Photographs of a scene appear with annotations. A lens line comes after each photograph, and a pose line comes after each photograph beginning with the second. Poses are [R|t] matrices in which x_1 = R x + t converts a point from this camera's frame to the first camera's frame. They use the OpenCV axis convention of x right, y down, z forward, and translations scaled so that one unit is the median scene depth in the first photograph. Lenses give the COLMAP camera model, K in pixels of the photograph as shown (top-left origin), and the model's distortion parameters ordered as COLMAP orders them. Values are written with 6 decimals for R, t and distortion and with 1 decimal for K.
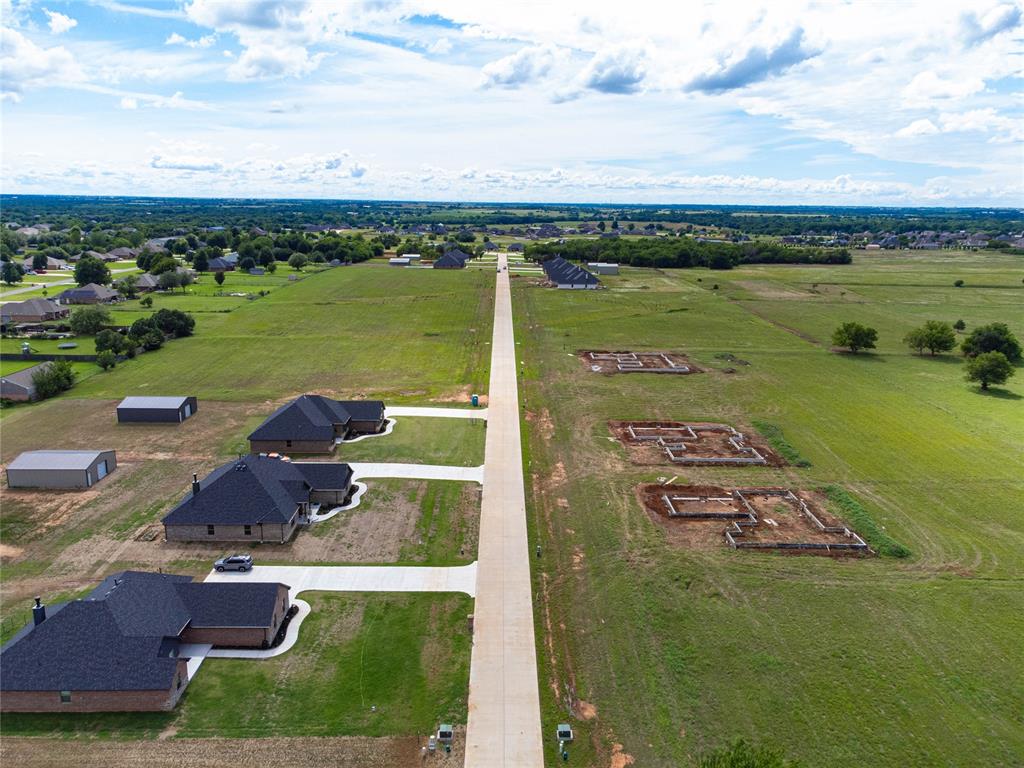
lens RADIAL K [[767.7, 0, 511.0], [0, 767.7, 385.4], [0, 0, 1]] dist [-0.003306, 0.020164]
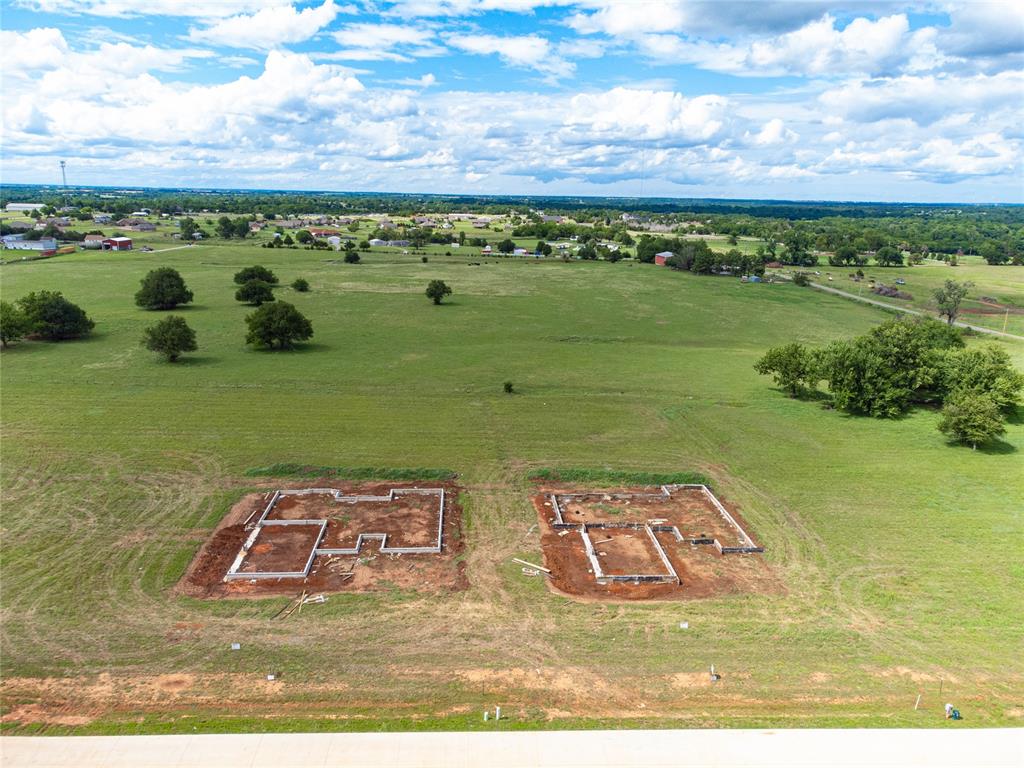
lens RADIAL K [[767.7, 0, 511.1], [0, 767.7, 384.0], [0, 0, 1]] dist [-0.003306, 0.020164]
pose [[-0.049398, -0.255589, 0.965523, -0.284442], [0.217933, 0.940651, 0.260155, -0.144495], [-0.974713, 0.223271, 0.009235, 0.850020]]
